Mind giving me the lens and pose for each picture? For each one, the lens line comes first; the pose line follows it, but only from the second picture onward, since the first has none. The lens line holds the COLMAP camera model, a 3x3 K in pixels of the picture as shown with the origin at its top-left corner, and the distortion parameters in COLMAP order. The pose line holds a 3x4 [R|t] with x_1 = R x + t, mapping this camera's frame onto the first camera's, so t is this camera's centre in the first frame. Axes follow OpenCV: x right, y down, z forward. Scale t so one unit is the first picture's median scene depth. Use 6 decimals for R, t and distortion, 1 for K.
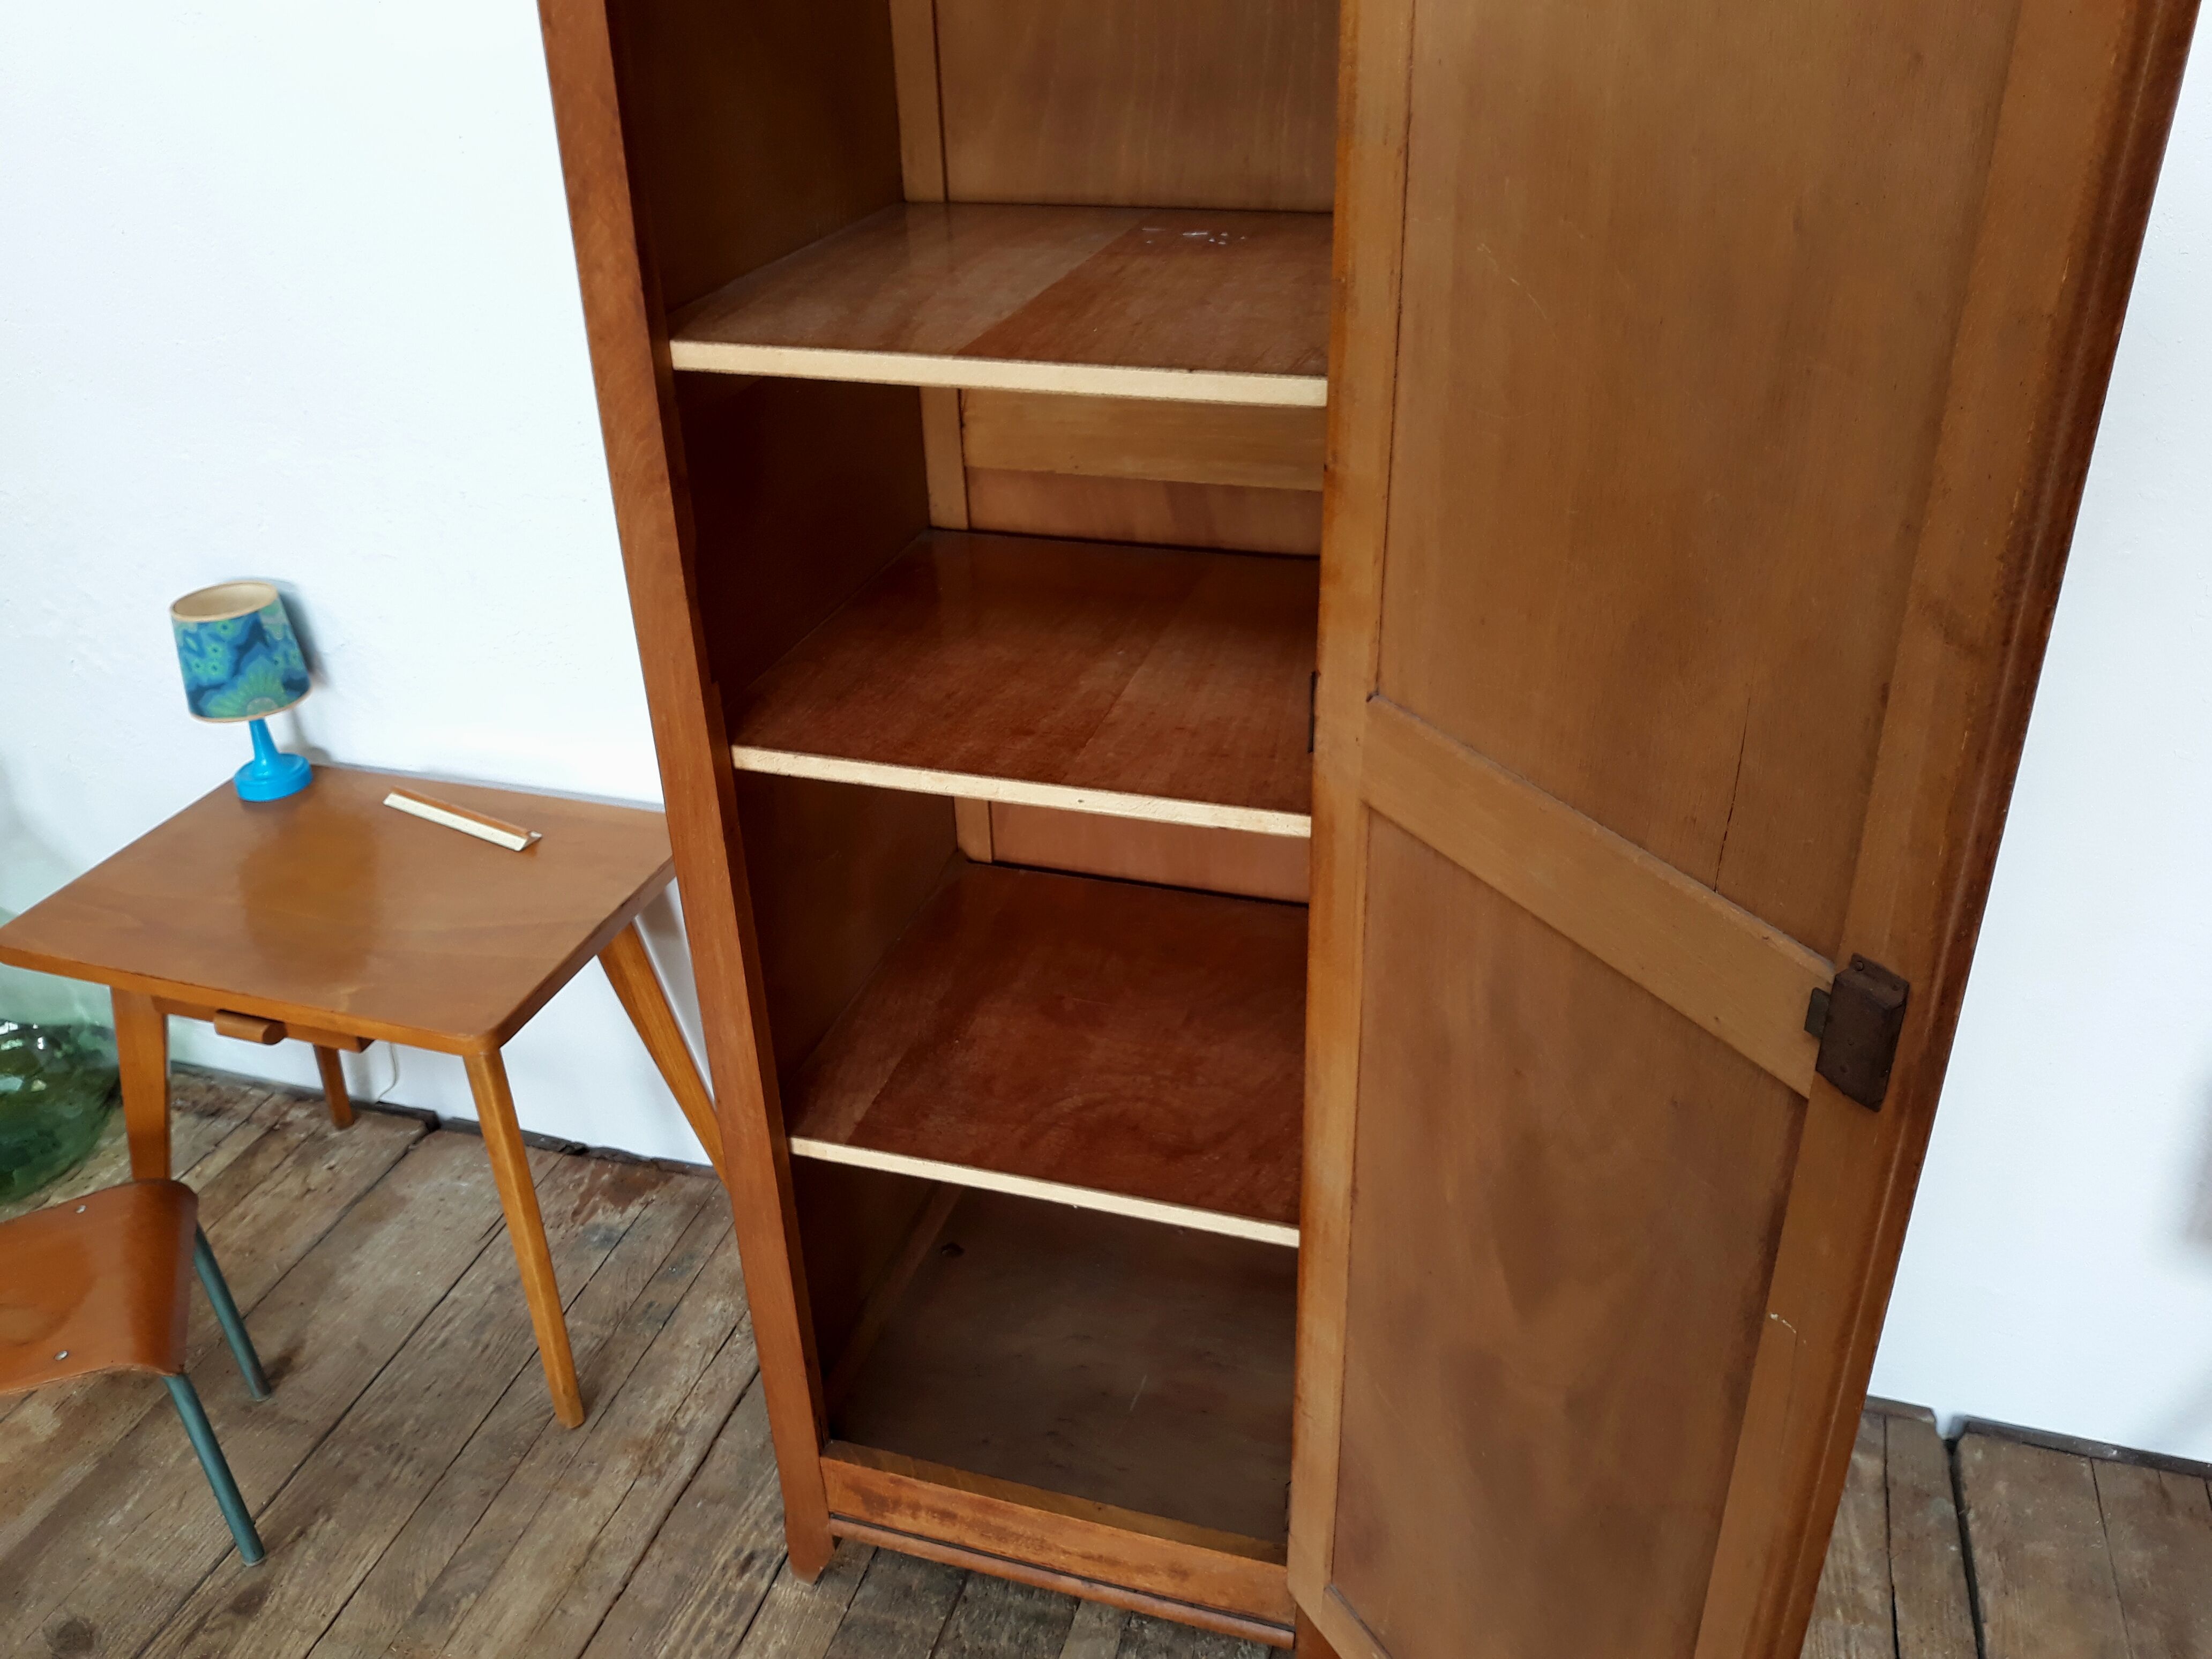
lens RADIAL K [[1831.5, 0, 1083.7], [0, 1831.5, 847.0], [0, 0, 1]] dist [-0.022392, 0.002142]
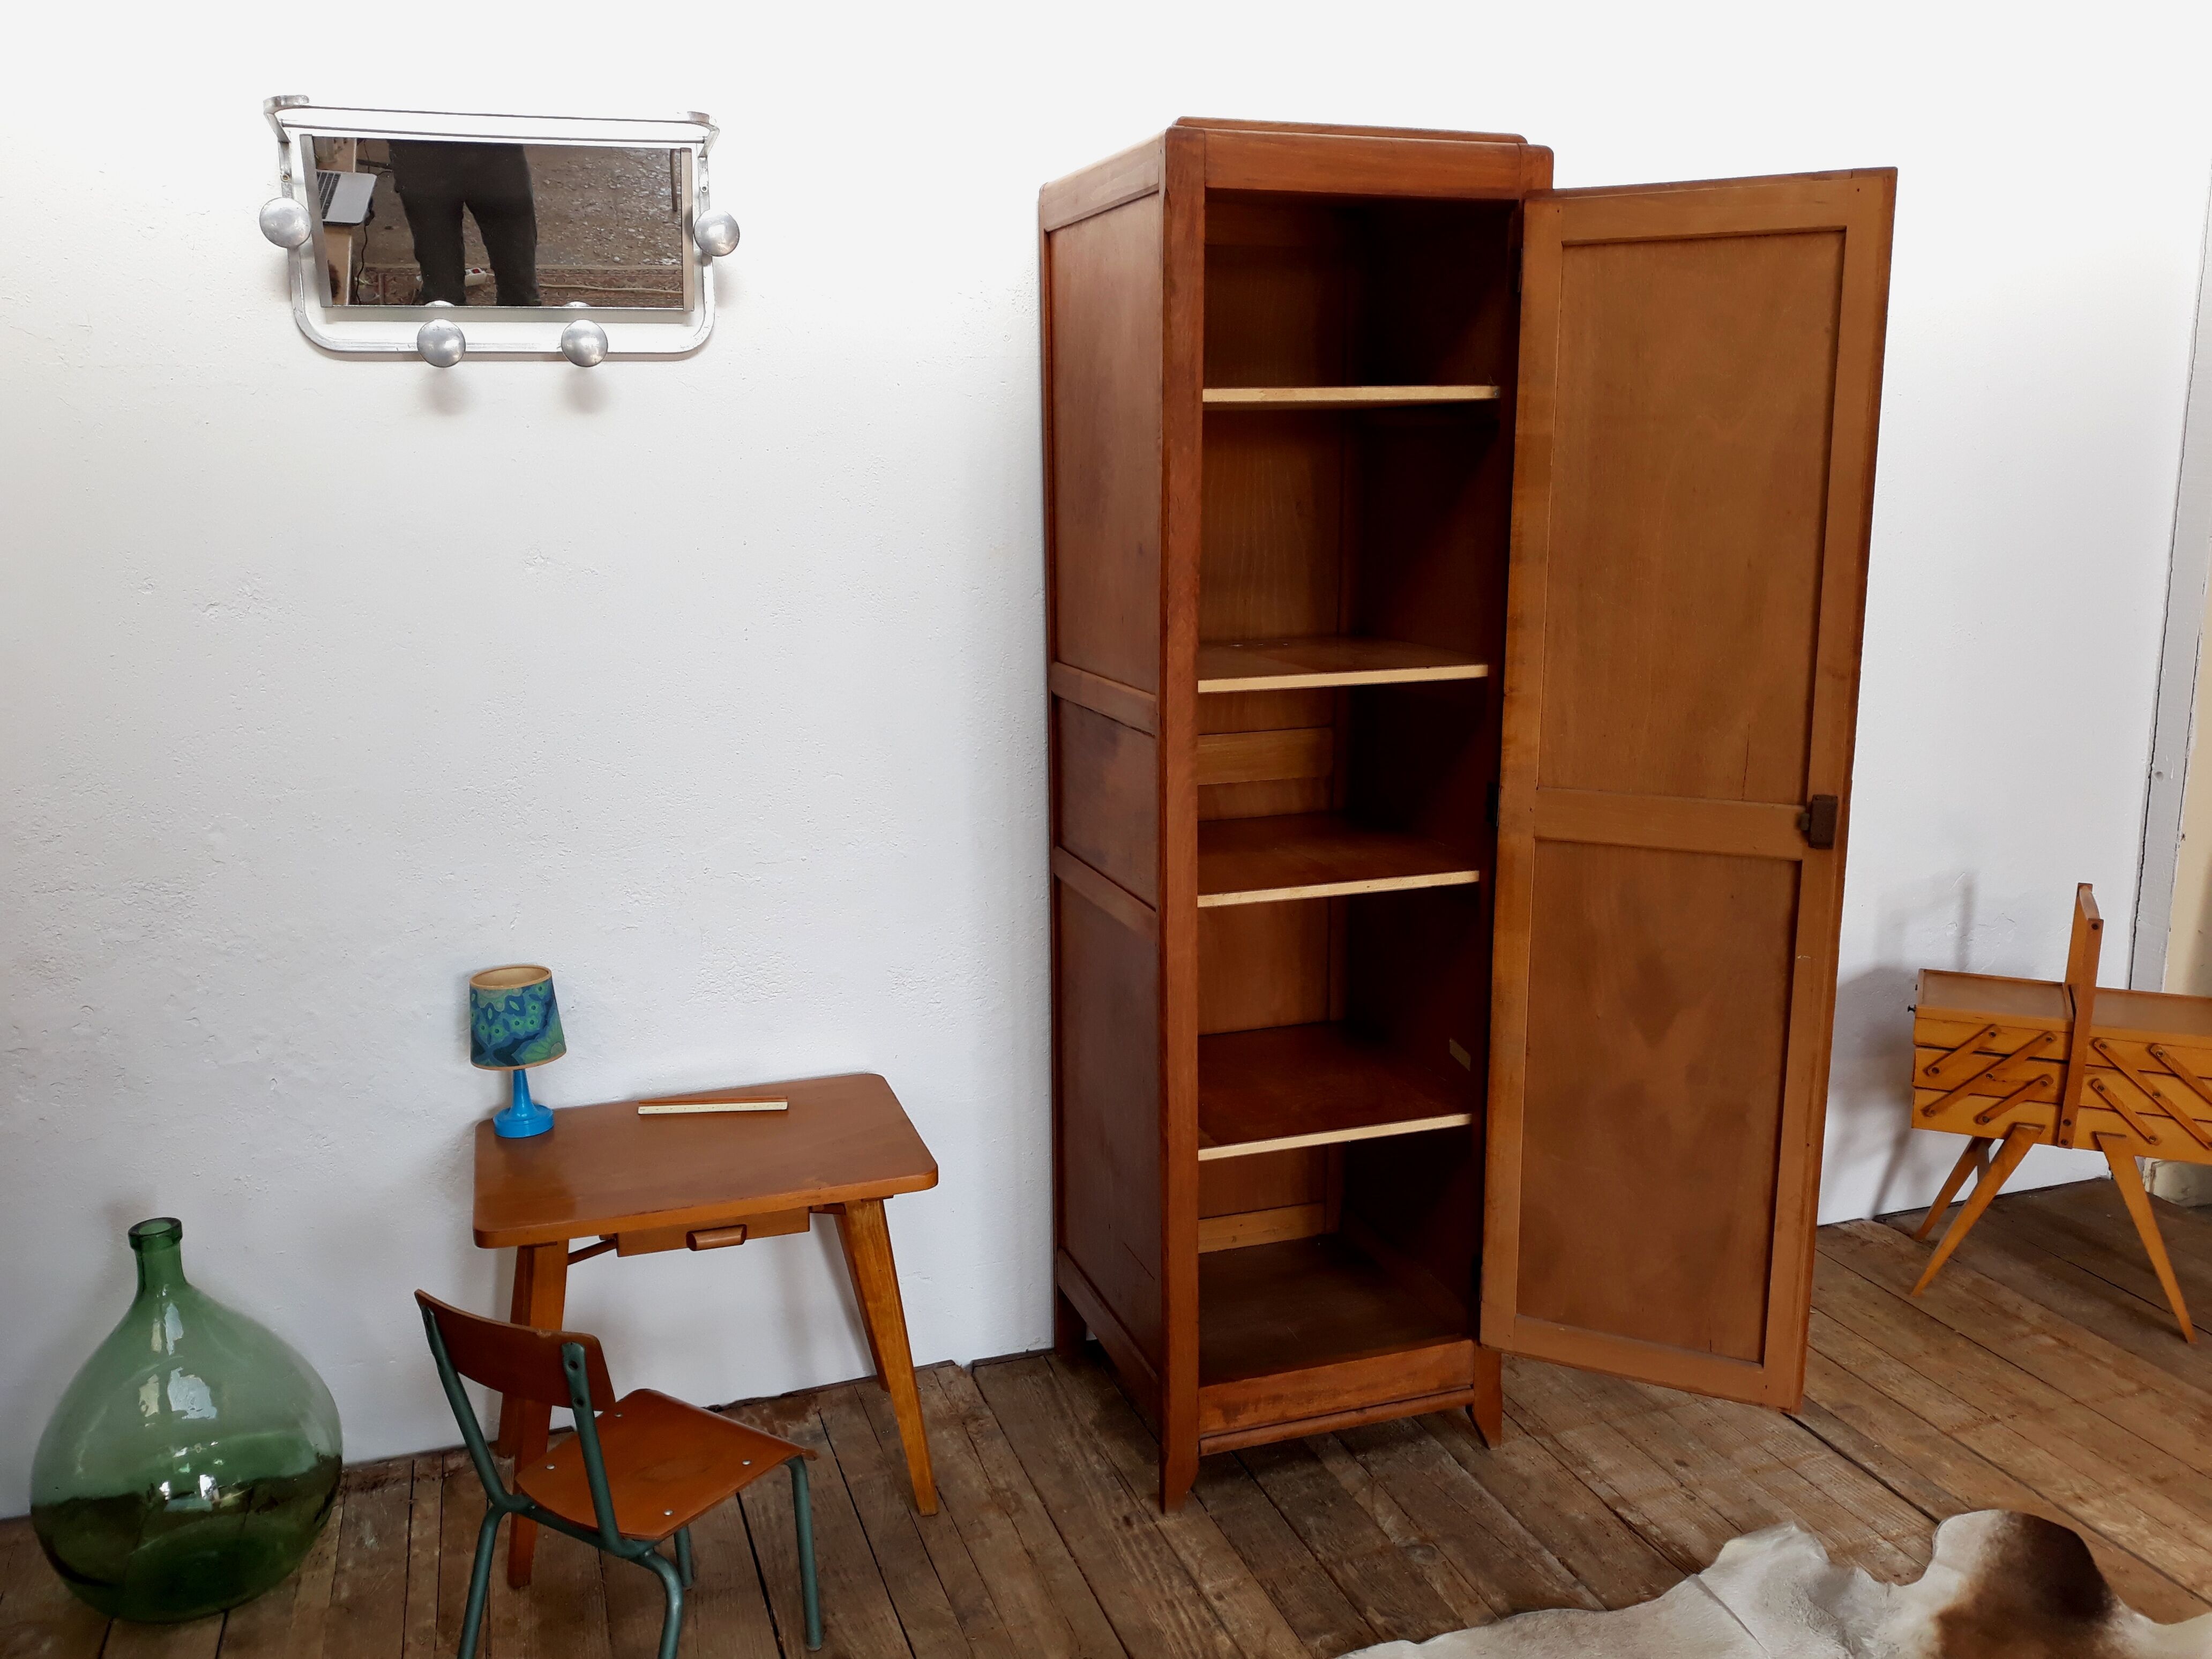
lens RADIAL K [[1831.5, 0, 1085.6], [0, 1831.5, 859.8], [0, 0, 1]] dist [-0.022392, 0.002142]
pose [[0.807497, -0.101326, 0.581104, -1.029459], [0.278554, 0.933876, -0.224238, 0.224022], [-0.519958, 0.342941, 0.782327, -0.306385]]
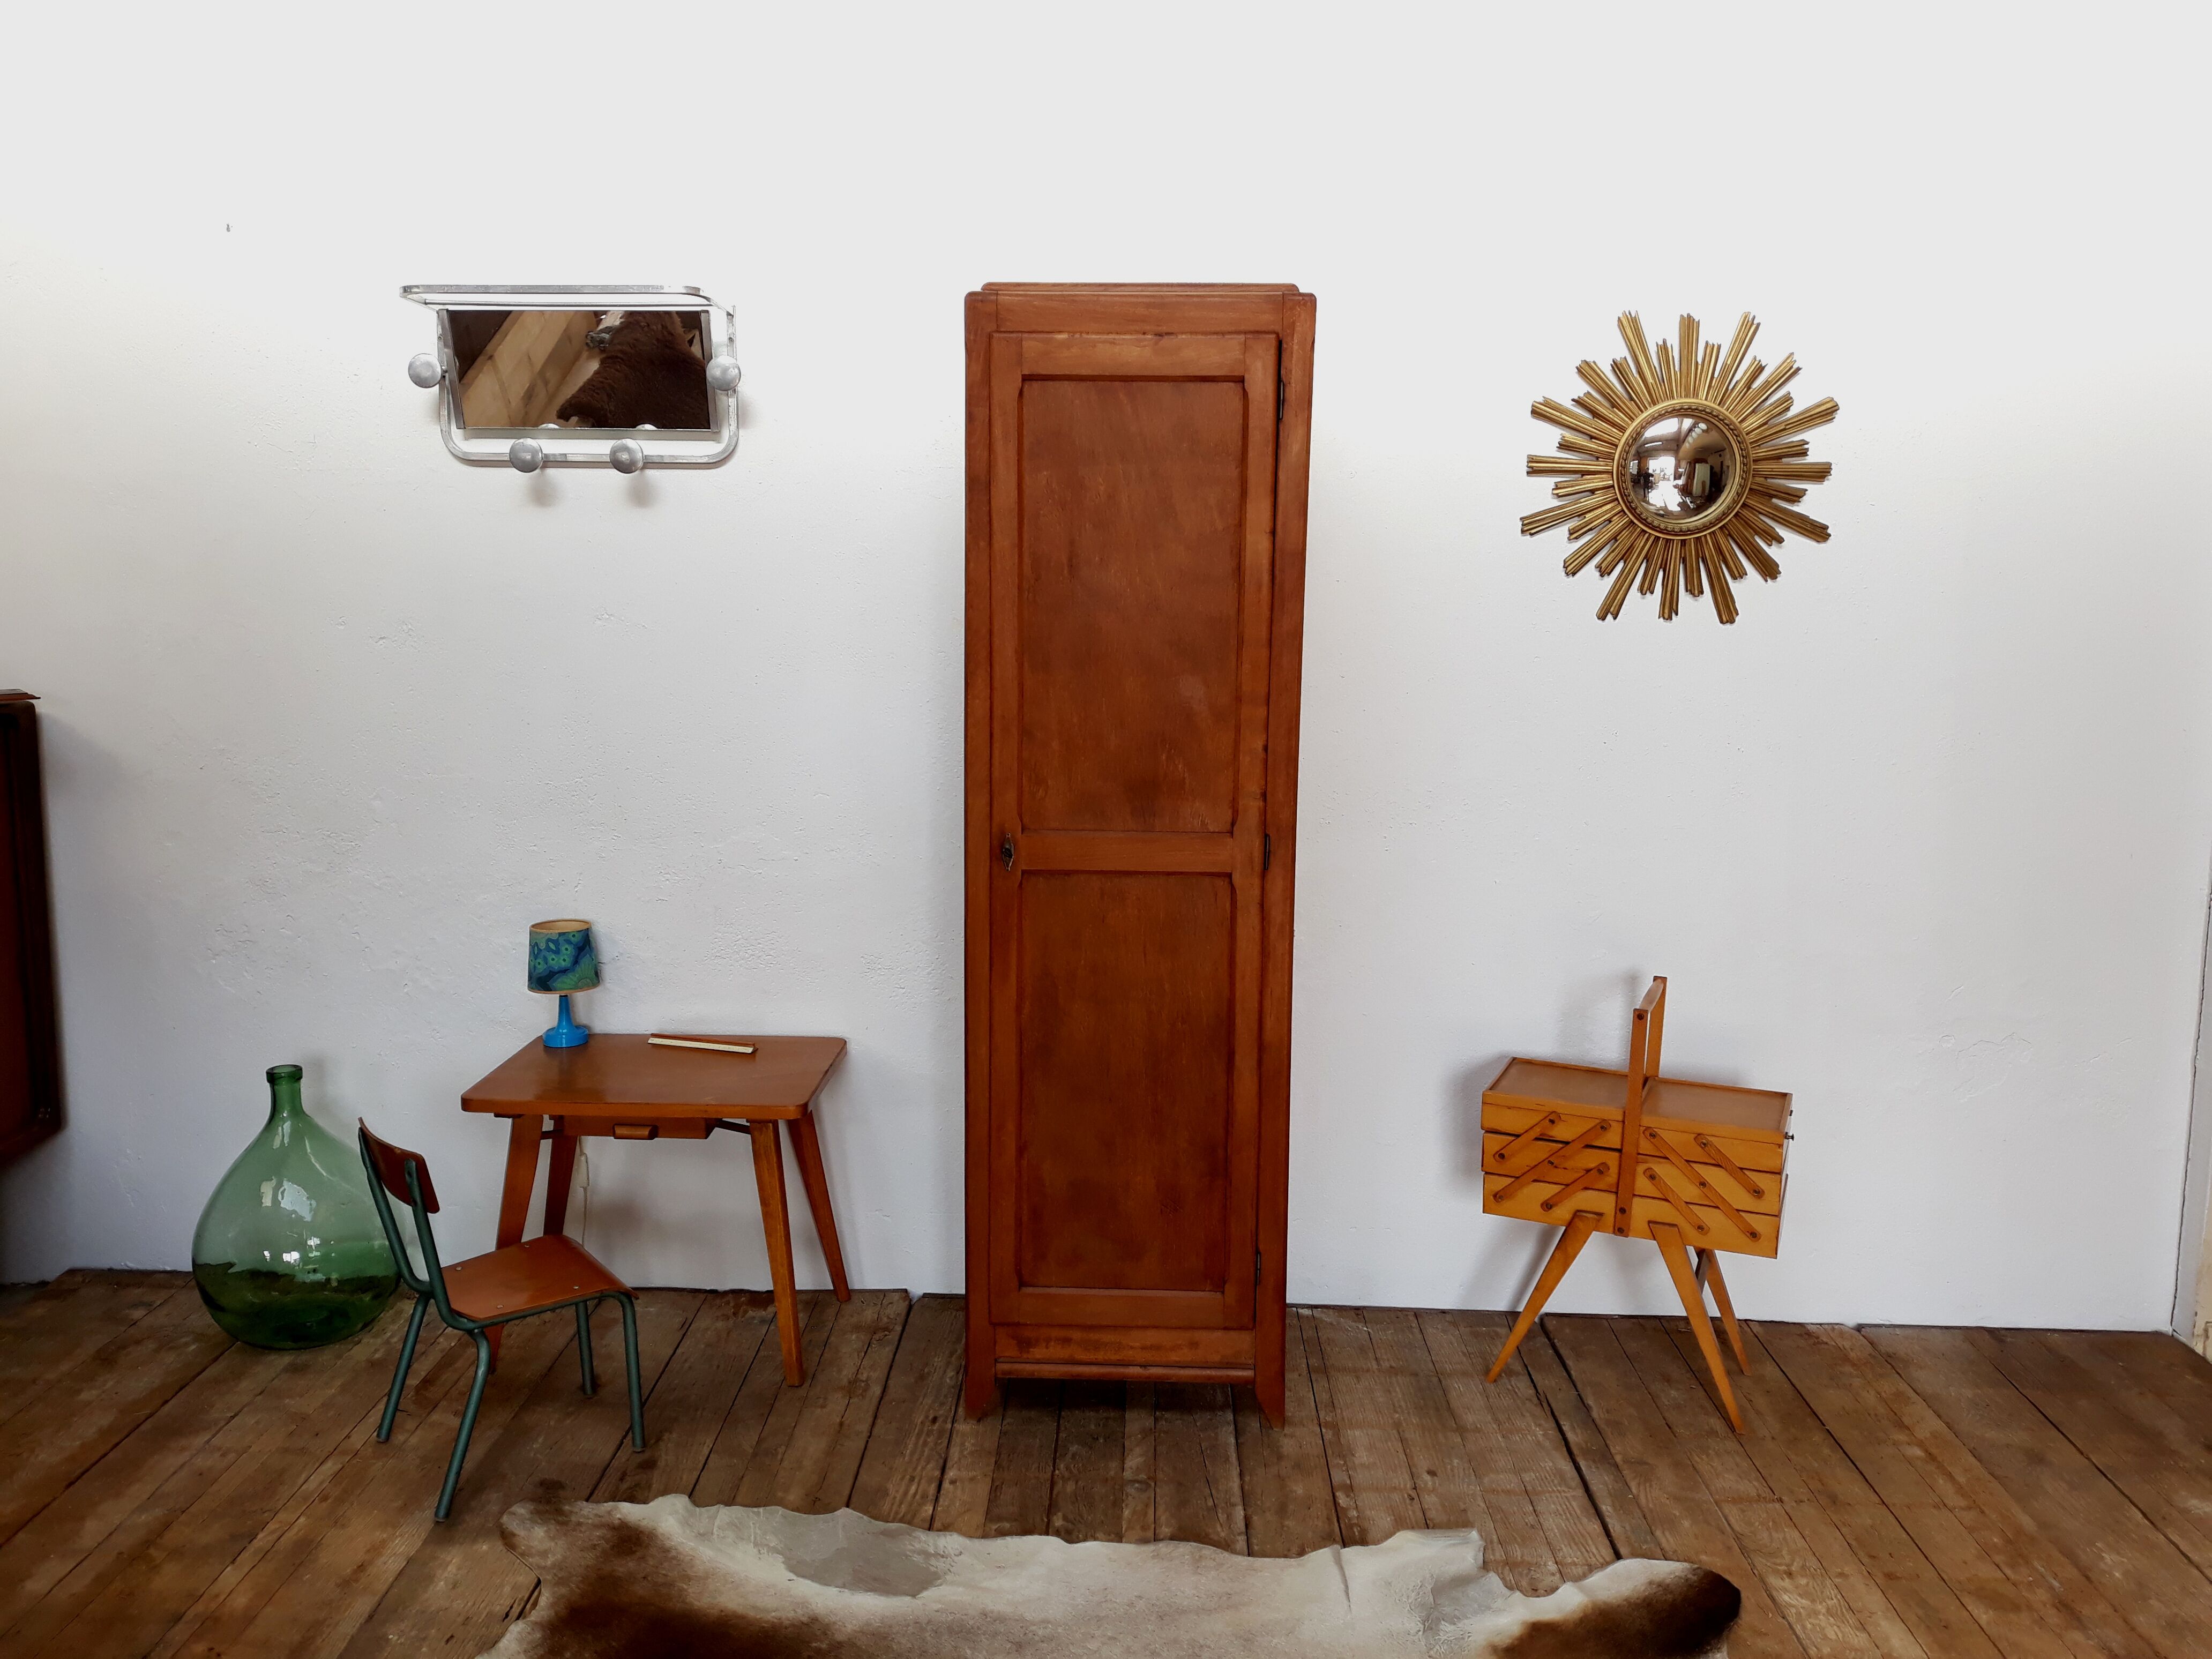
lens RADIAL K [[1831.5, 0, 1079.6], [0, 1831.5, 858.5], [0, 0, 1]] dist [-0.022392, 0.002142]
pose [[0.963149, -0.001270, 0.268966, -0.536047], [0.094566, 0.937744, -0.334206, 0.500155], [-0.251797, 0.347325, 0.903307, -0.829932]]
